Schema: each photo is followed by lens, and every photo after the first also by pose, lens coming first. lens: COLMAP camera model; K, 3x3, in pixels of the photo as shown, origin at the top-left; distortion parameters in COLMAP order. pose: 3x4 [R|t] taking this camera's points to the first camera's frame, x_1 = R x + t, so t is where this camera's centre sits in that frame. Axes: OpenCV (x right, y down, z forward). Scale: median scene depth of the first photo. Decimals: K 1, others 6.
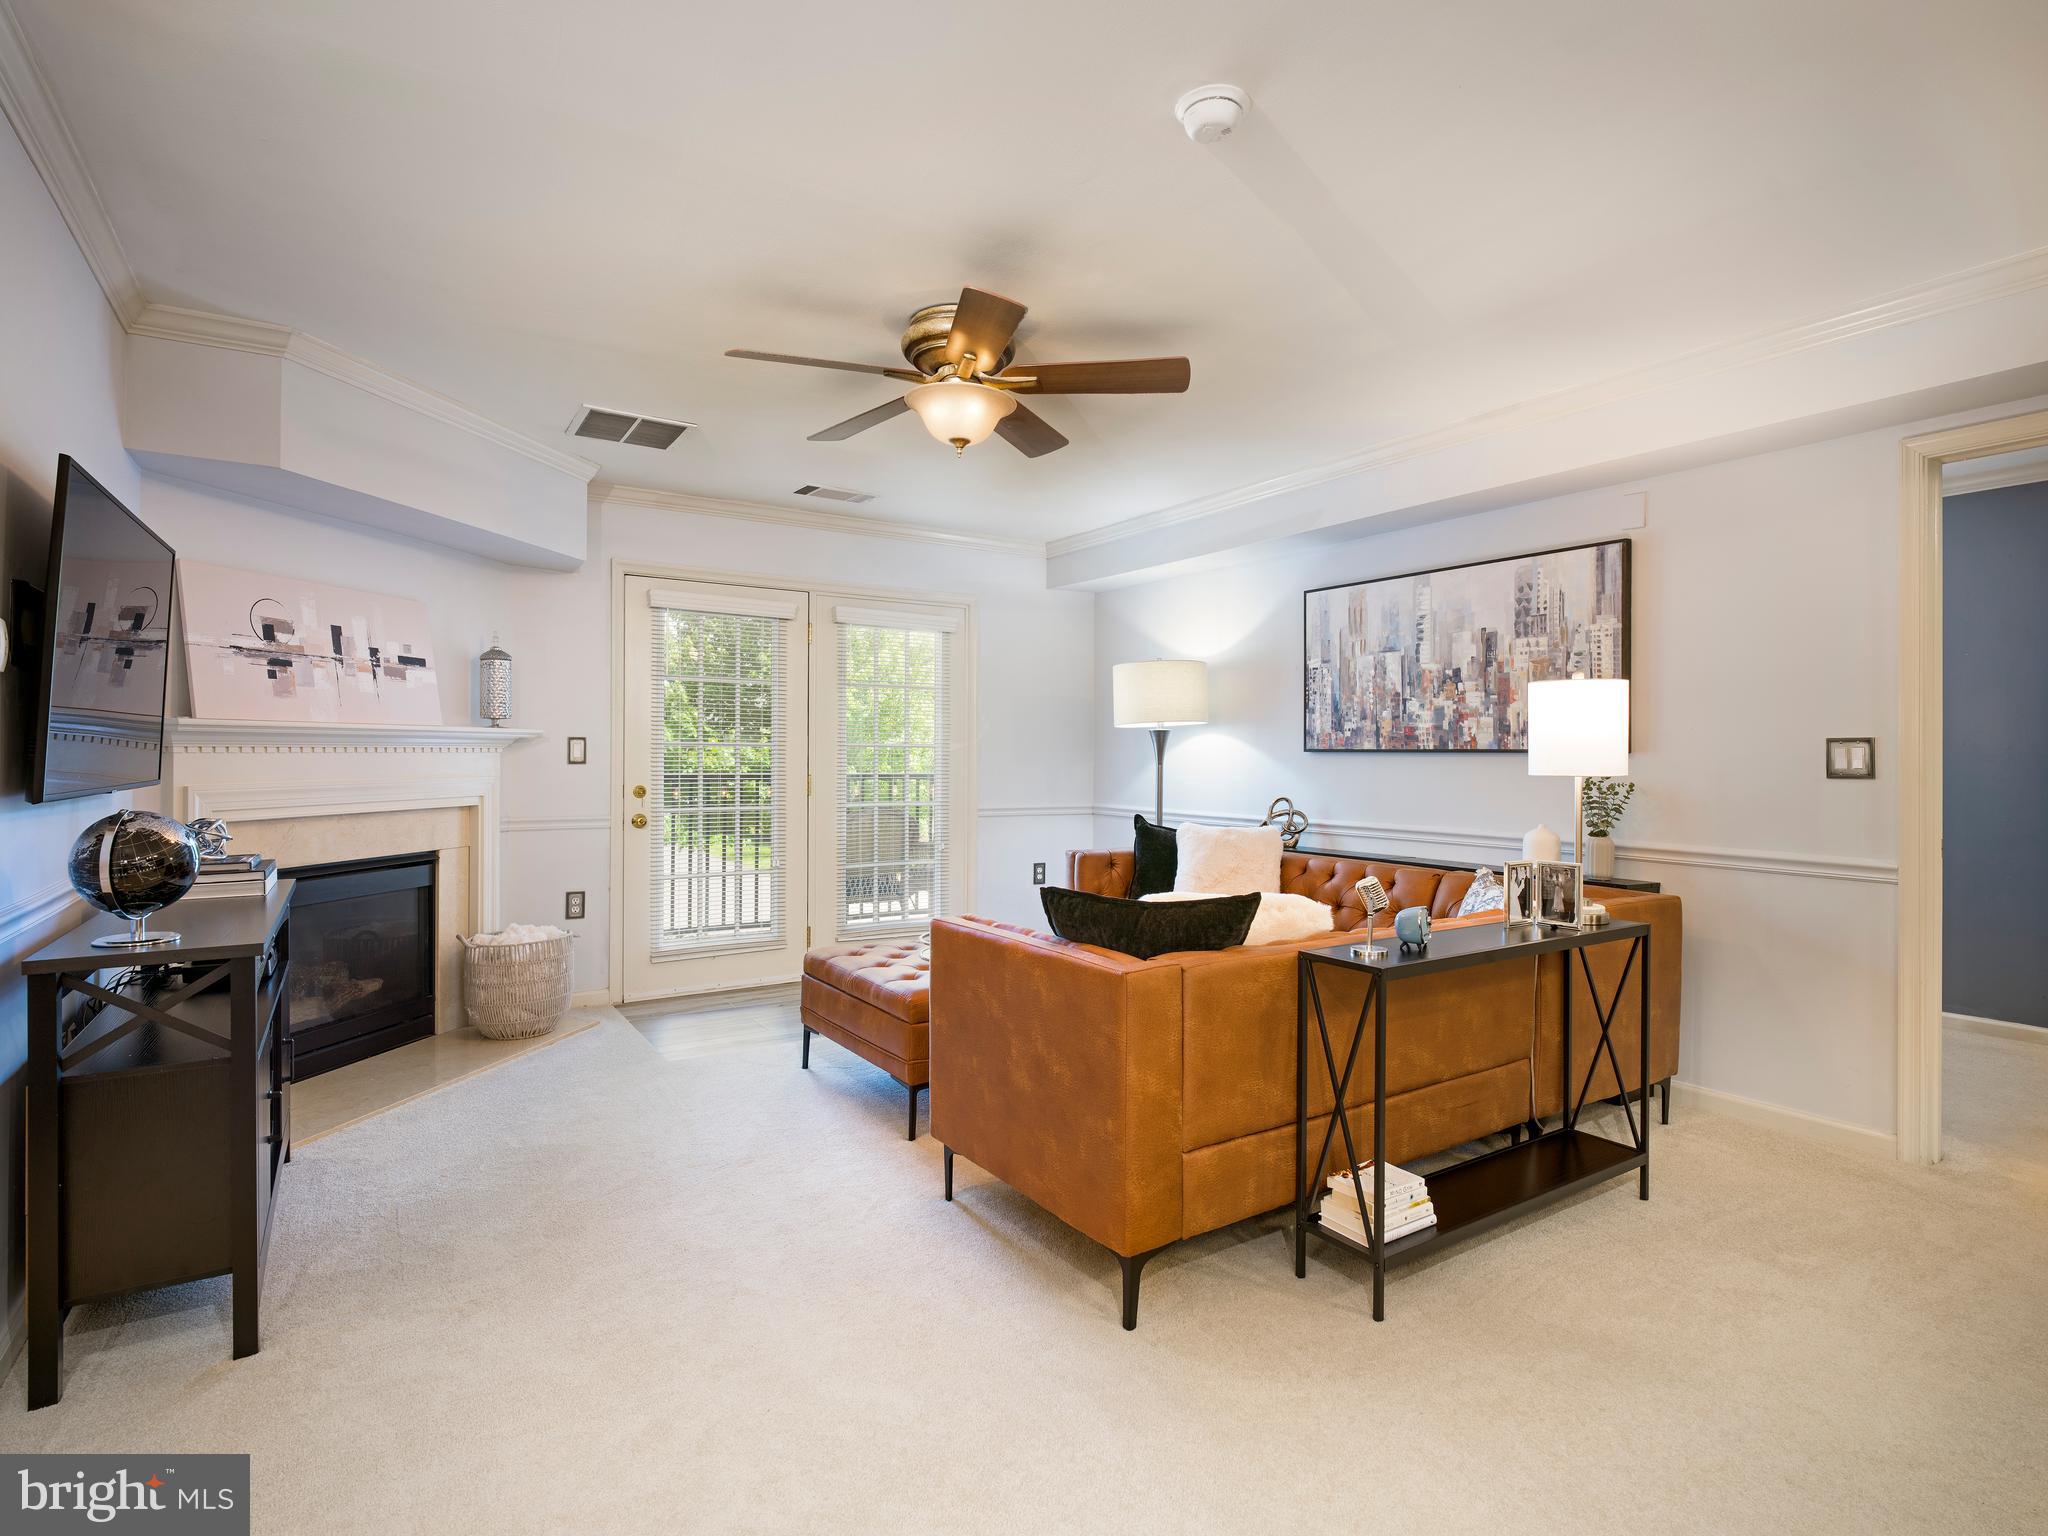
lens RADIAL K [[1031.5, 0, 1024.0], [0, 1031.5, 768.0], [0, 0, 1]] dist [-0.000721, 0.000114]
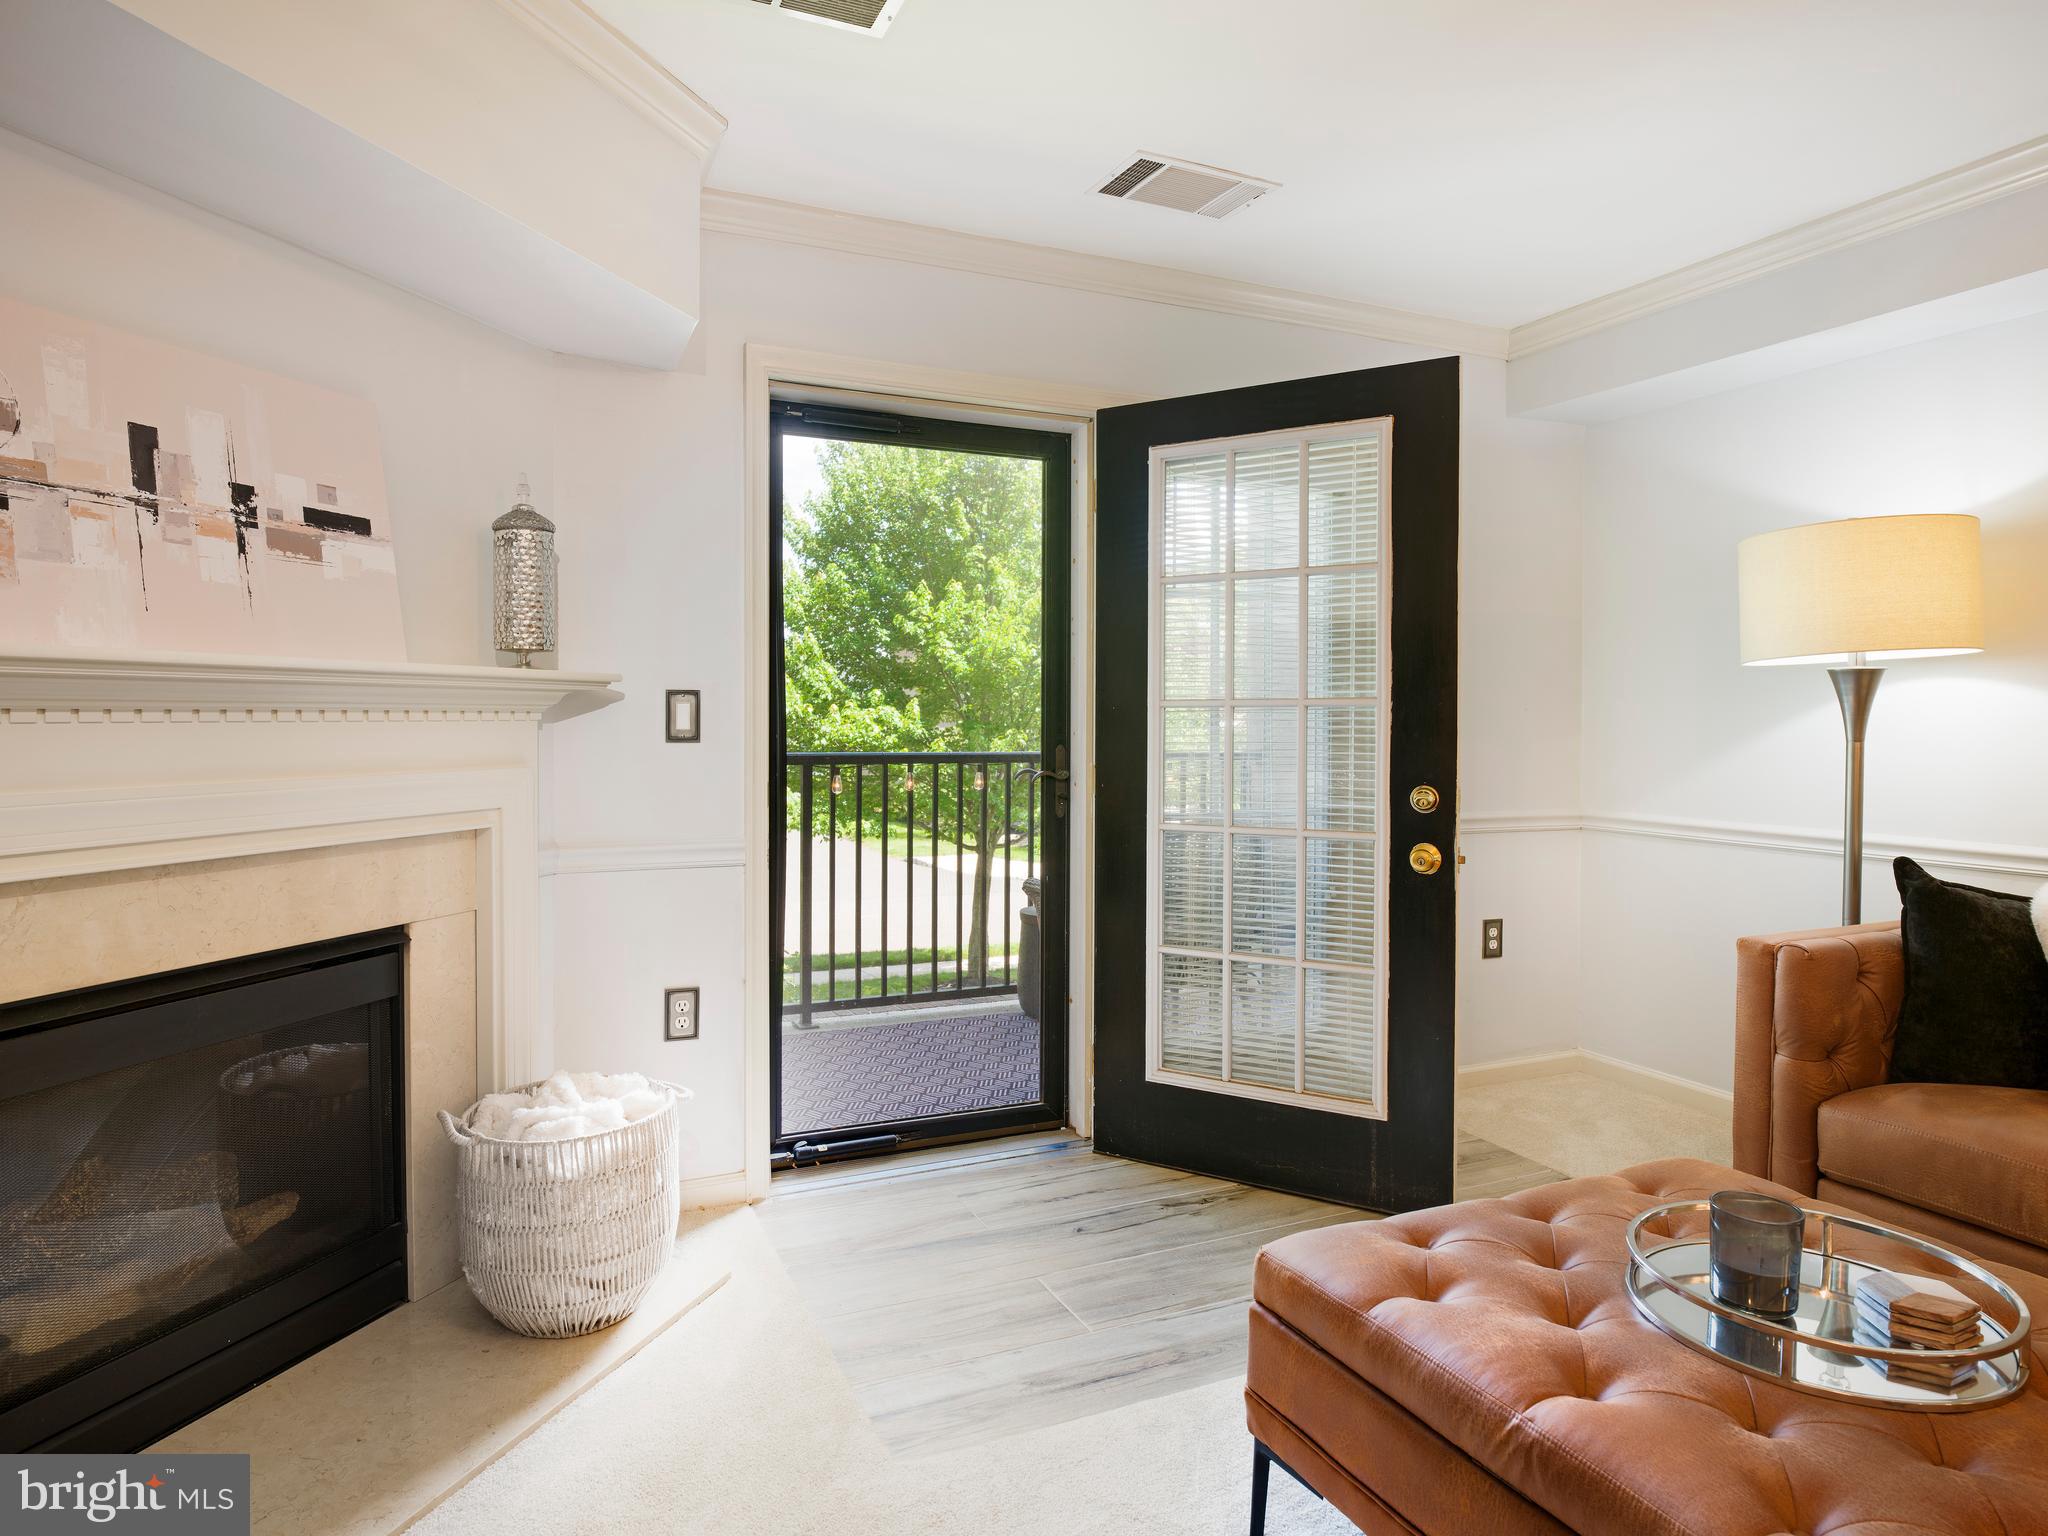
lens RADIAL K [[1222.6, 0, 1025.7], [0, 1222.6, 743.4], [0, 0, 1]] dist [0.001412, -0.000151]
pose [[0.990741, -0.000553, -0.135766, -0.209025], [0.001485, 0.999976, 0.006762, -0.008255], [0.135759, -0.006901, 0.990718, 0.482451]]
